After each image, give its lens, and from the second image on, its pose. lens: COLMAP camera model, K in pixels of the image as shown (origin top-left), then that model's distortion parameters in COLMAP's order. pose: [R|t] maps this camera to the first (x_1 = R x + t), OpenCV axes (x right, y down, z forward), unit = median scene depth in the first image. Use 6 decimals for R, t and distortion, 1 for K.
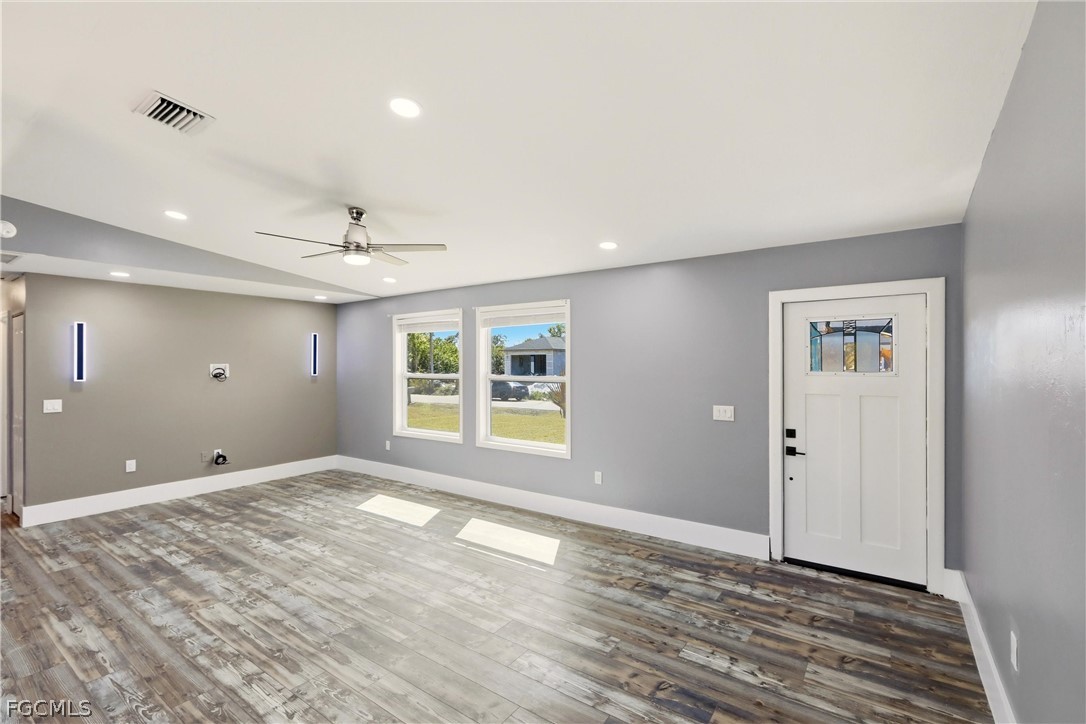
lens RADIAL K [[486.1, 0, 539.6], [0, 486.1, 363.4], [0, 0, 1]] dist [0.000056, 0.001159]
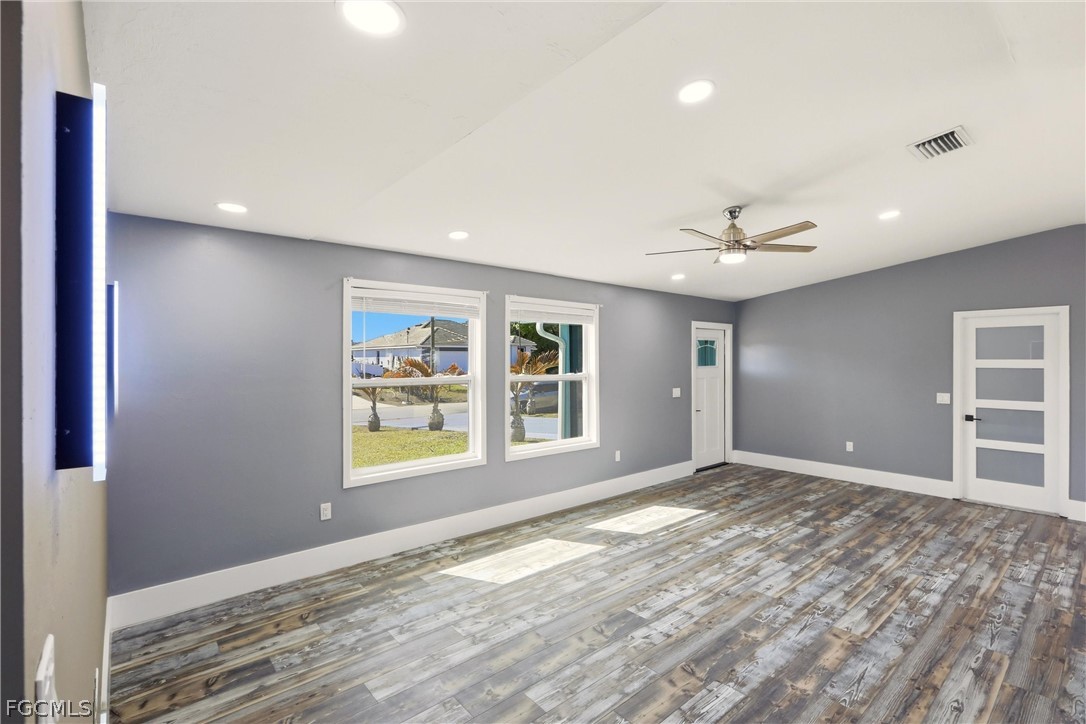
lens RADIAL K [[486.1, 0, 570.5], [0, 486.1, 357.8], [0, 0, 1]] dist [0.000056, 0.001159]
pose [[0.226125, 0.008679, 0.974060, -1.454989], [0.001072, 0.999957, -0.009159, 0.001321], [-0.974098, 0.003115, 0.226106, 1.120000]]
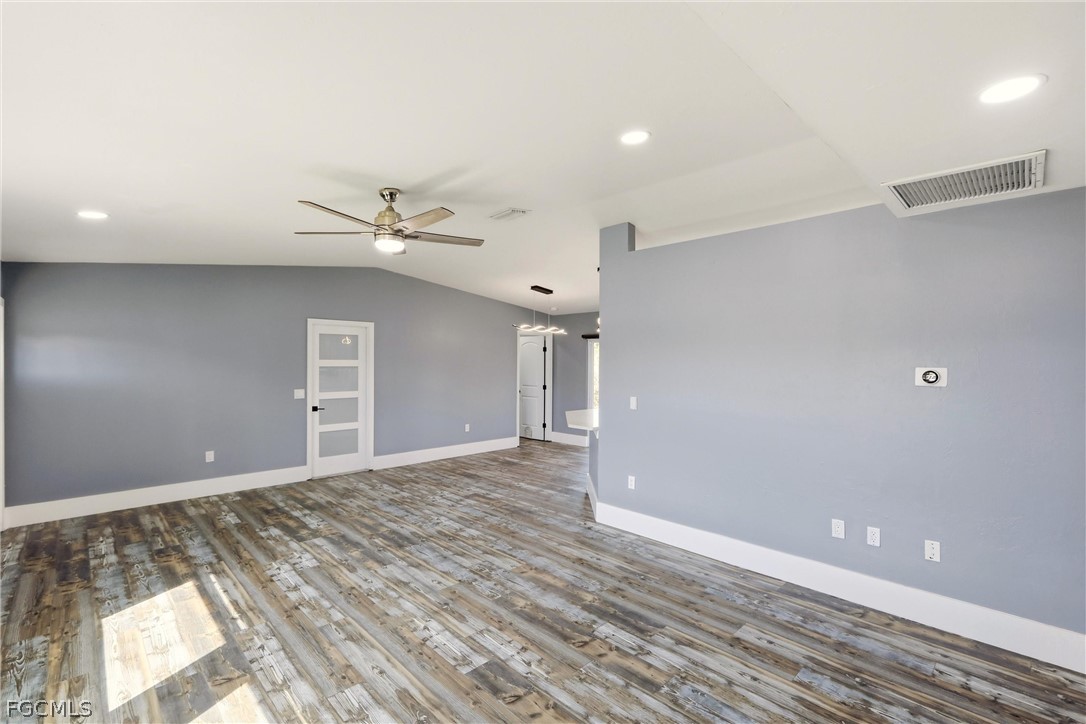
lens RADIAL K [[486.1, 0, 522.3], [0, 486.1, 363.2], [0, 0, 1]] dist [0.000056, 0.001159]
pose [[-0.976457, -0.000476, 0.215713, -0.821441], [-0.000055, 0.999998, 0.001961, 0.003904], [-0.215714, 0.001903, -0.976455, 1.855971]]
